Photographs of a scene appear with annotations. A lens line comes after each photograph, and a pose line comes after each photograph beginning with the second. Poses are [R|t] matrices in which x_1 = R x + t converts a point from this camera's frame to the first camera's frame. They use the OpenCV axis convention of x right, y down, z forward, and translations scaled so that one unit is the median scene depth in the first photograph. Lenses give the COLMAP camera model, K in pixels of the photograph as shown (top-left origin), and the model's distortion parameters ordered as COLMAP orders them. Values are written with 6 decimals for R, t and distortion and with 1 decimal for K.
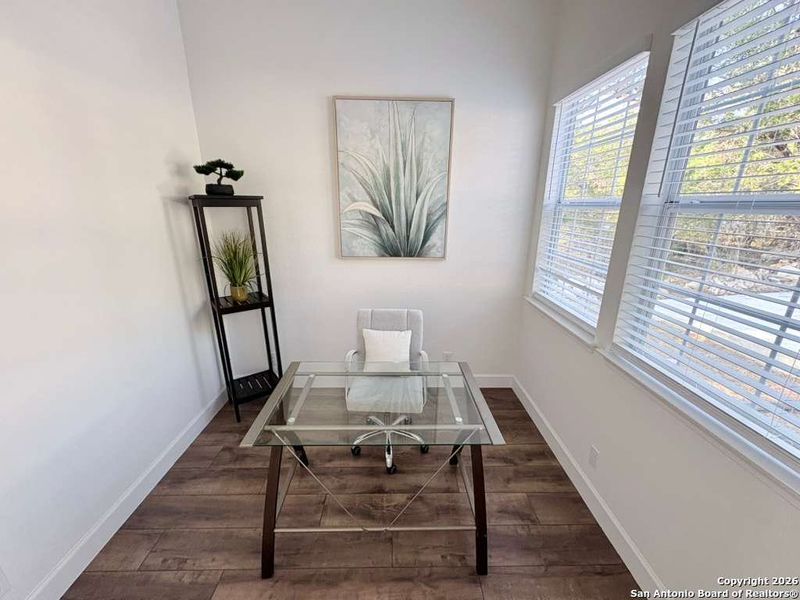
lens RADIAL K [[318.5, 0, 403.2], [0, 318.5, 300.4], [0, 0, 1]] dist [0.015597, -0.000020]
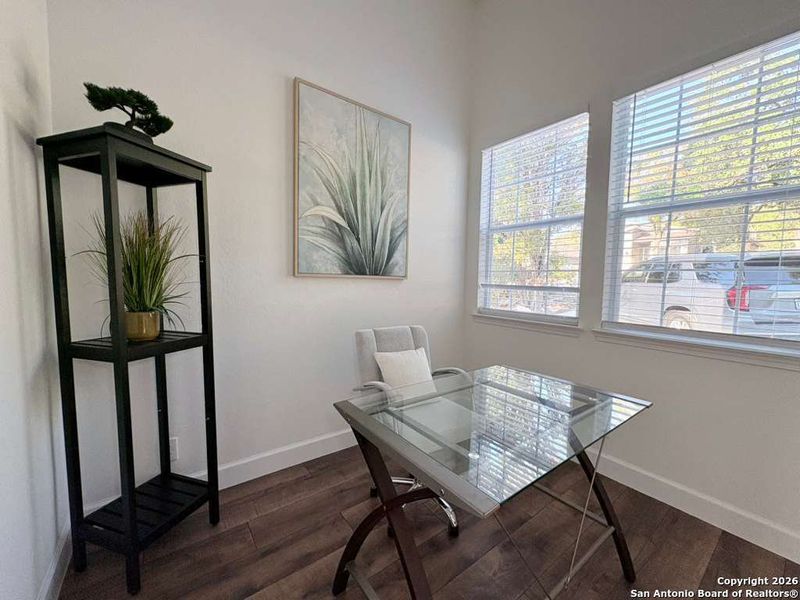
lens RADIAL K [[318.5, 0, 401.2], [0, 318.5, 300.1], [0, 0, 1]] dist [0.015597, -0.000020]
pose [[0.813326, -0.031361, 0.580962, -0.452927], [0.155423, 0.973969, -0.165010, 0.090394], [-0.560664, 0.224502, 0.797029, 0.289342]]
